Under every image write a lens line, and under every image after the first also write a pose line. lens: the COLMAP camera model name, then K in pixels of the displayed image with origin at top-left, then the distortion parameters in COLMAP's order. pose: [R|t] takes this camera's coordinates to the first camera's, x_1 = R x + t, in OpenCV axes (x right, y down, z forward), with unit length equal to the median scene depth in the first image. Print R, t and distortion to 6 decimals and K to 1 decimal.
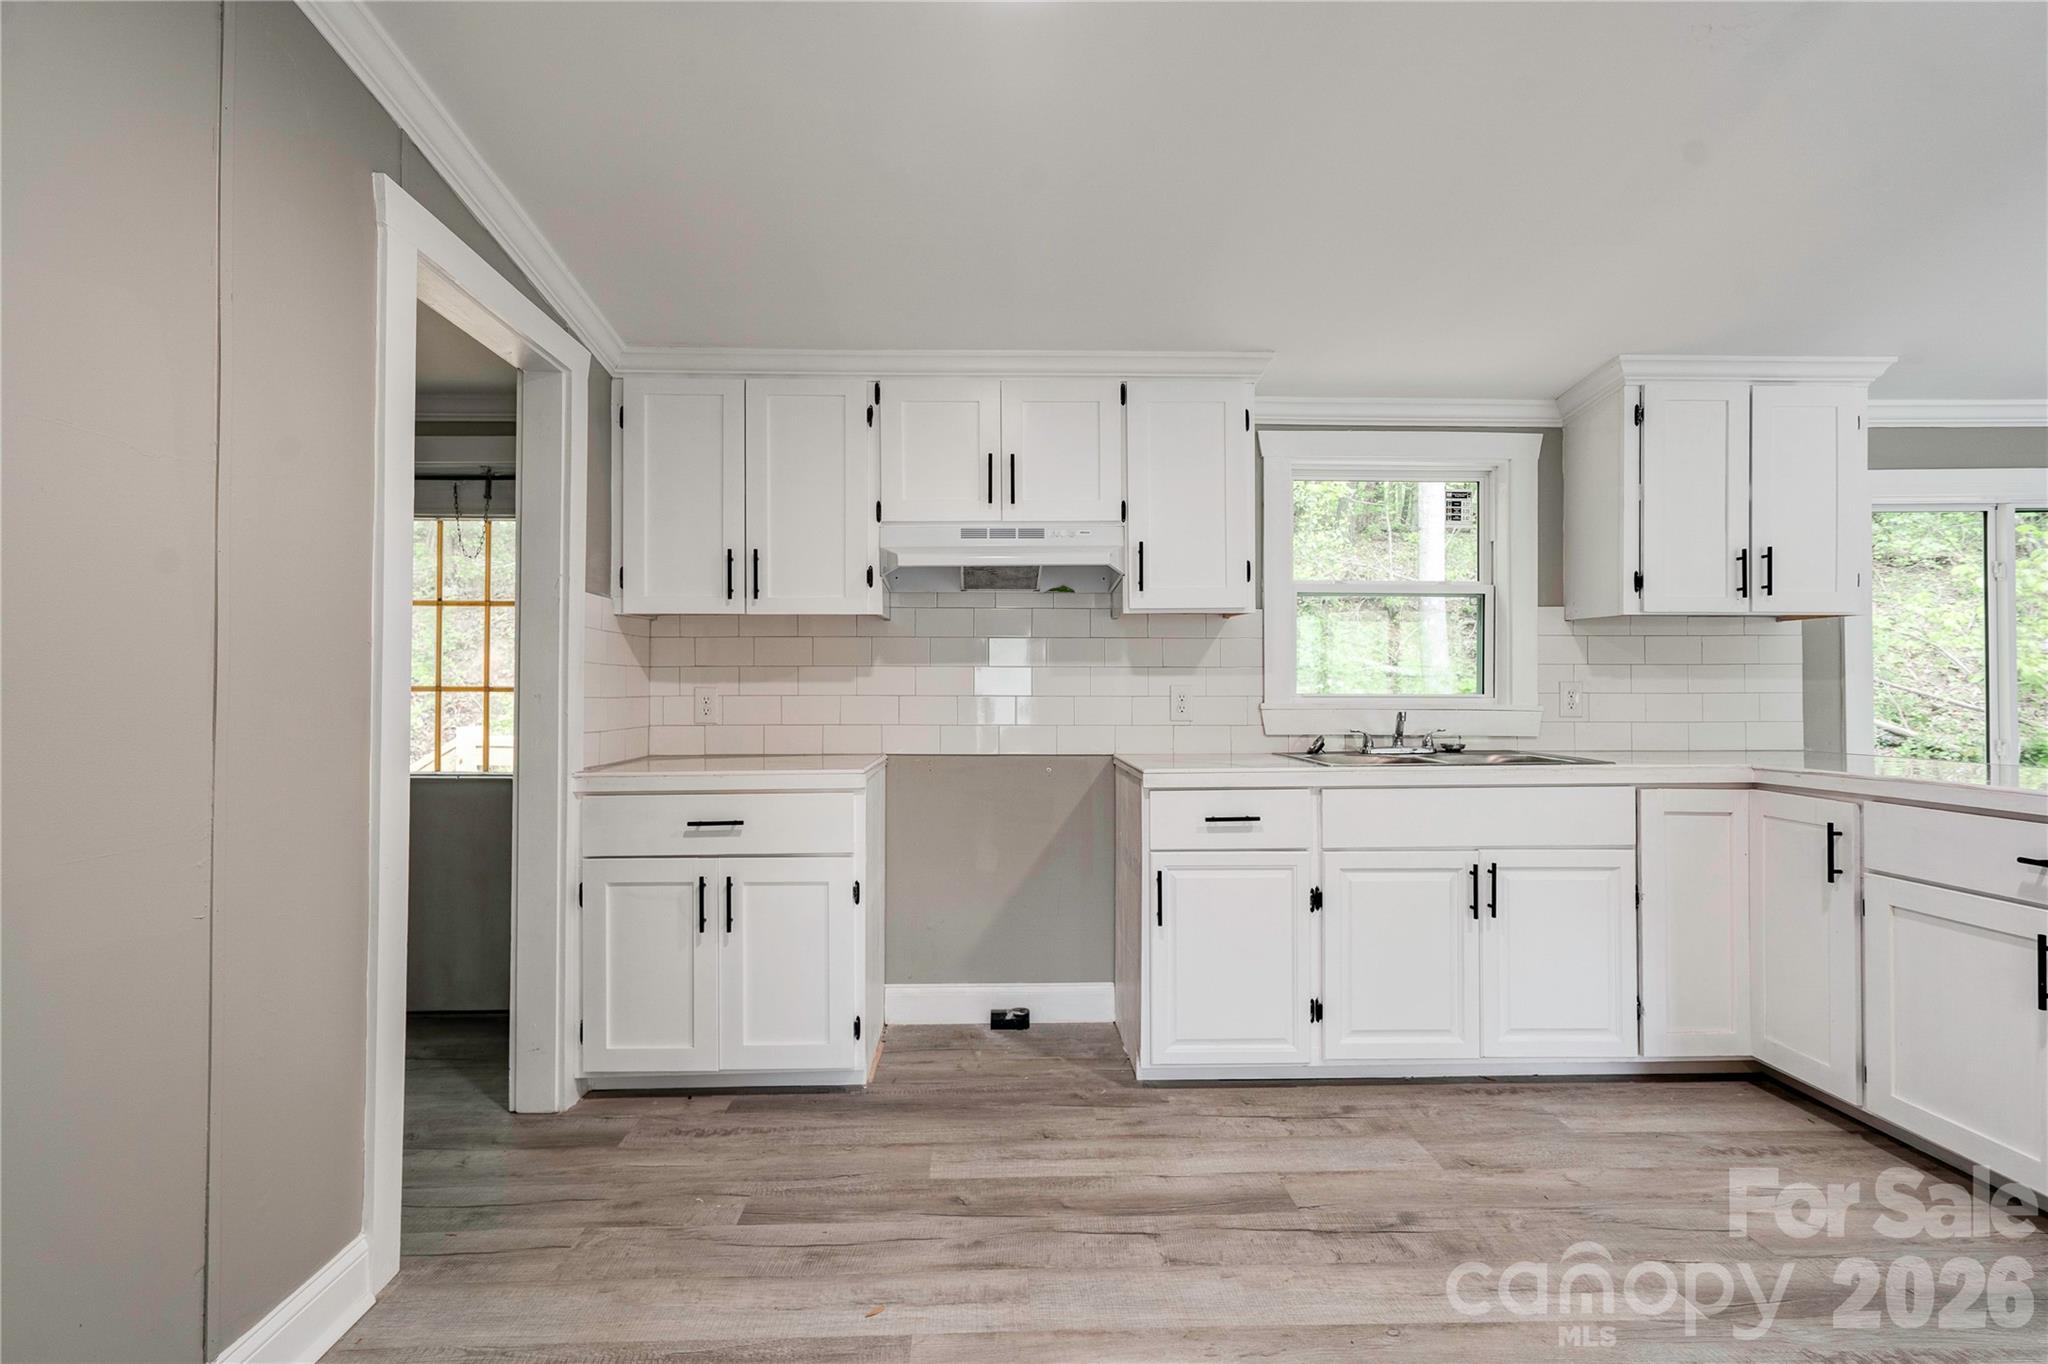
lens RADIAL K [[951.3, 0, 1008.3], [0, 951.3, 677.8], [0, 0, 1]] dist [-0.008456, 0.016519]
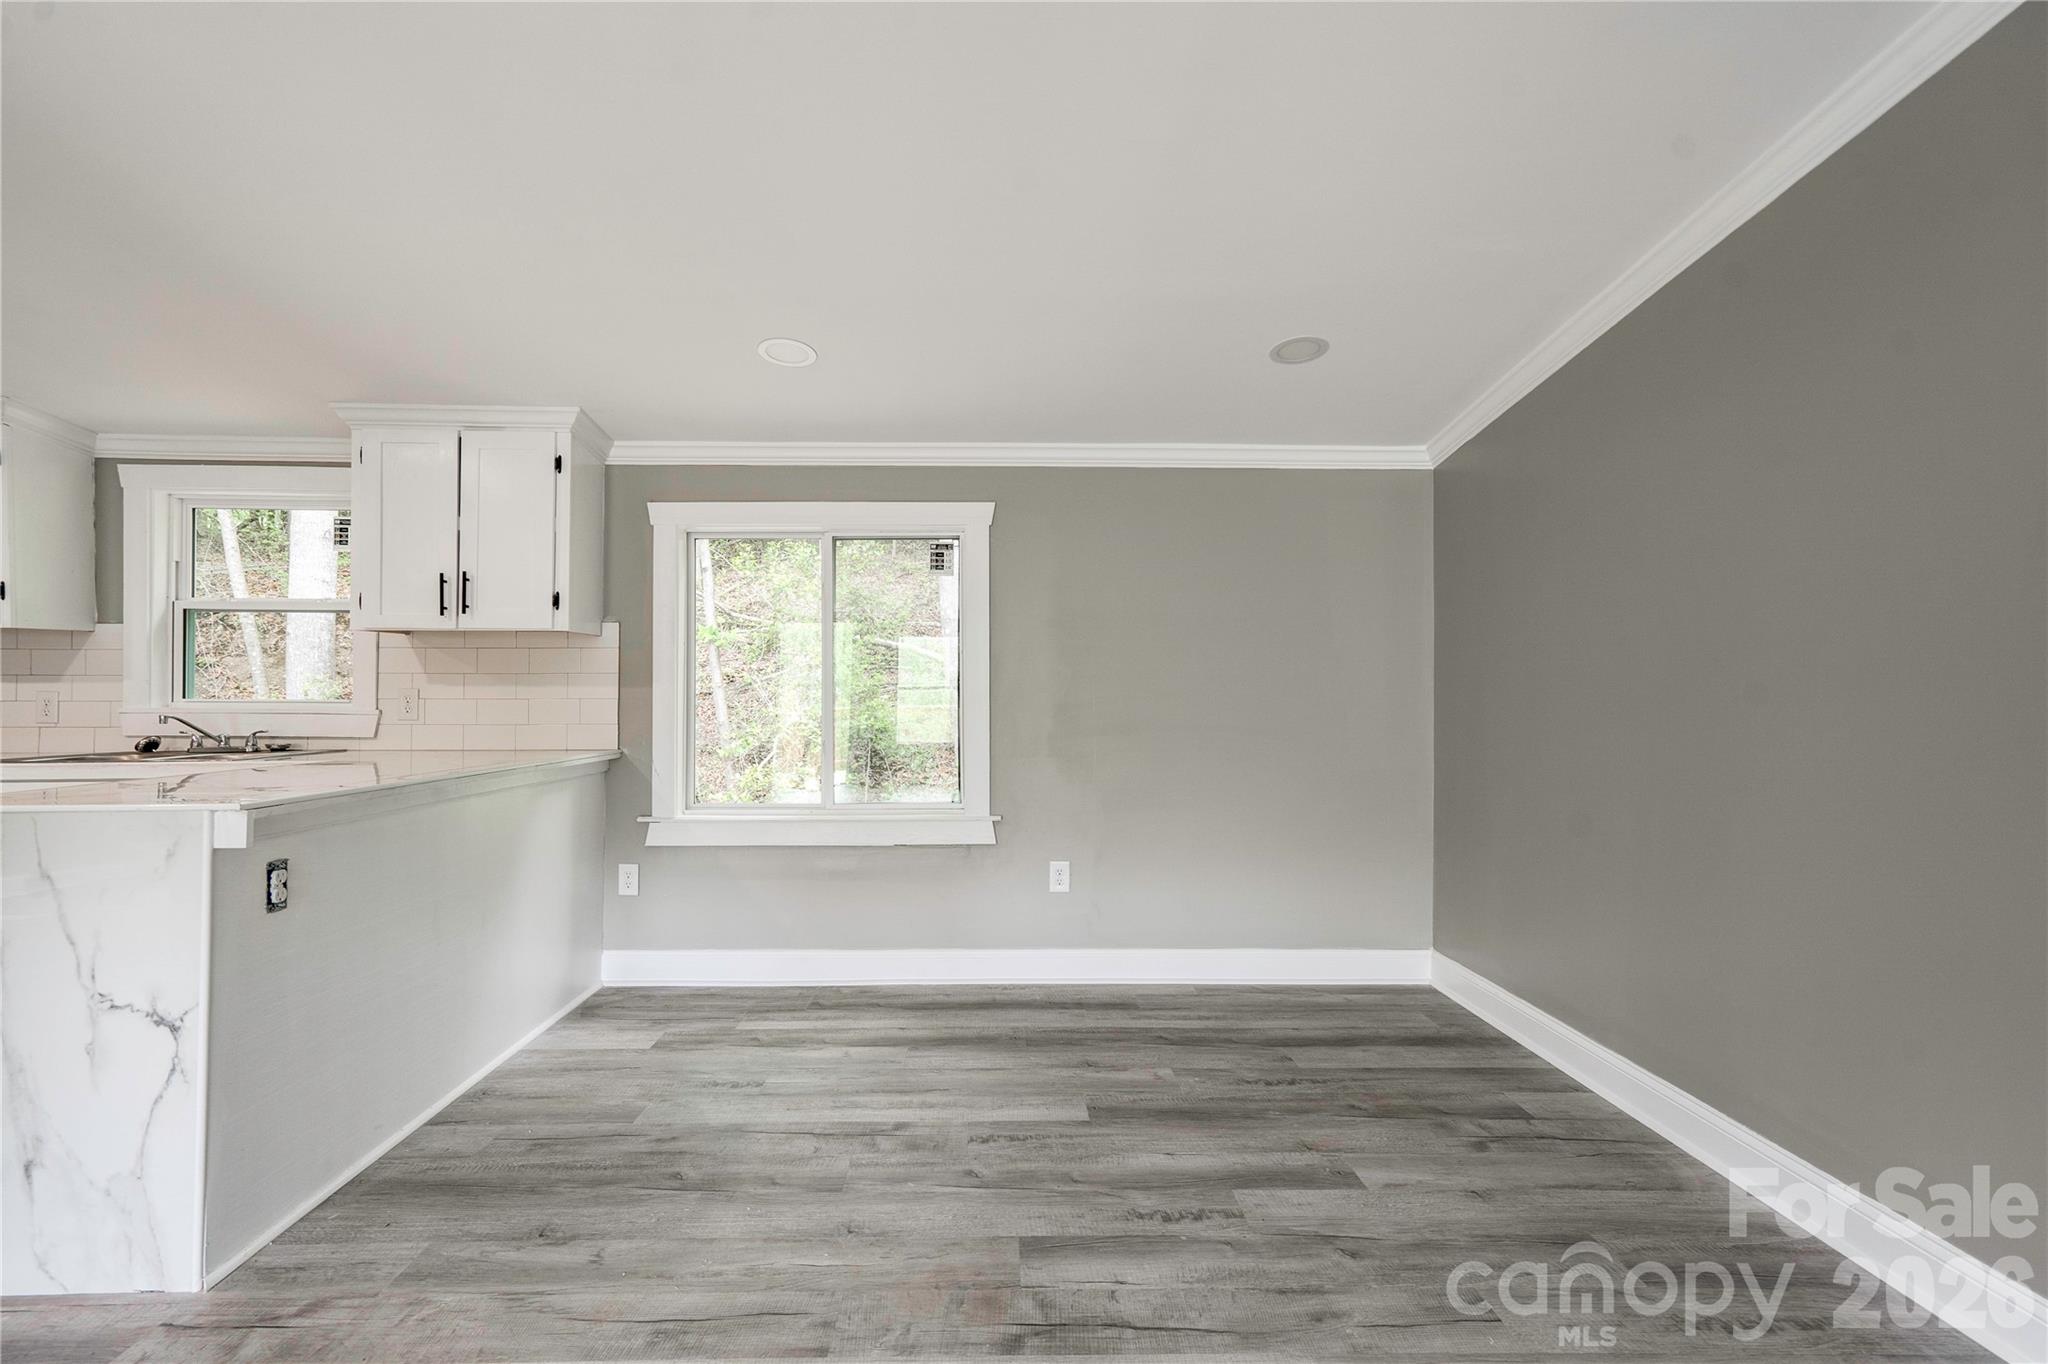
lens RADIAL K [[938.1, 0, 1007.0], [0, 938.1, 680.3], [0, 0, 1]] dist [-0.004012, 0.010821]
pose [[0.999994, 0.003120, 0.001717, 1.609597], [-0.003117, 0.999994, -0.001352, -0.008442], [-0.001721, 0.001346, 0.999998, -0.140635]]
